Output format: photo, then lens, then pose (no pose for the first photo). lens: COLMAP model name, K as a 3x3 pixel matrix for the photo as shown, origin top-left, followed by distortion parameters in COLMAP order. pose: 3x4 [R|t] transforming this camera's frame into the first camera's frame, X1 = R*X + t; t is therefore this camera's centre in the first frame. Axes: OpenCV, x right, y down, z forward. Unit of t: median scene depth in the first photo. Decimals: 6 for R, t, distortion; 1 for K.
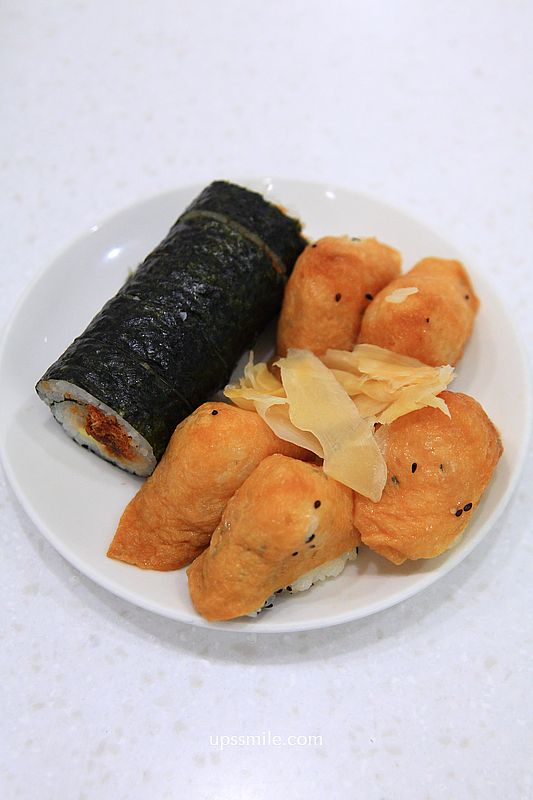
lens RADIAL K [[1110.4, 0, 266.5], [0, 1110.4, 400.0], [0, 0, 1]] dist [0.008224, 0.023143]
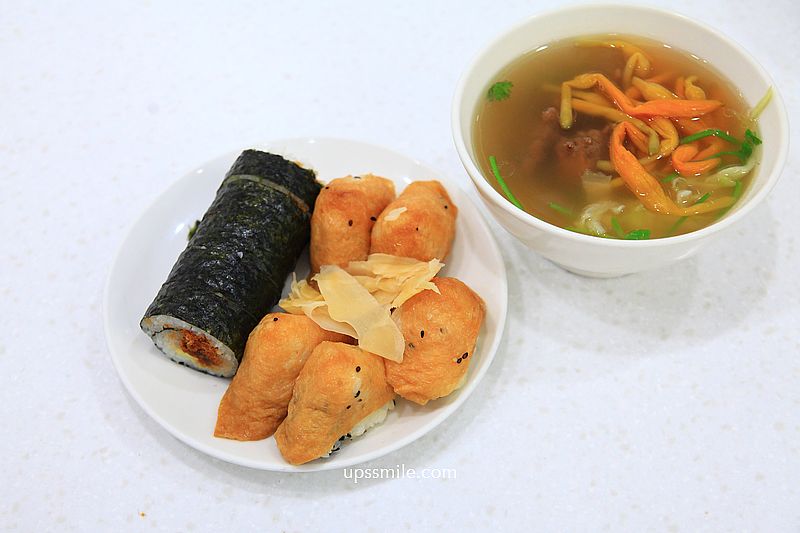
lens RADIAL K [[1260.4, 0, 400.0], [0, 1260.4, 266.5], [0, 0, 1]] dist [-0.009573, 0.012005]
pose [[0.983394, -0.161932, 0.081942, -0.011046], [0.165919, 0.985140, -0.044396, 0.038811], [-0.073536, 0.057254, 0.995648, -0.539653]]
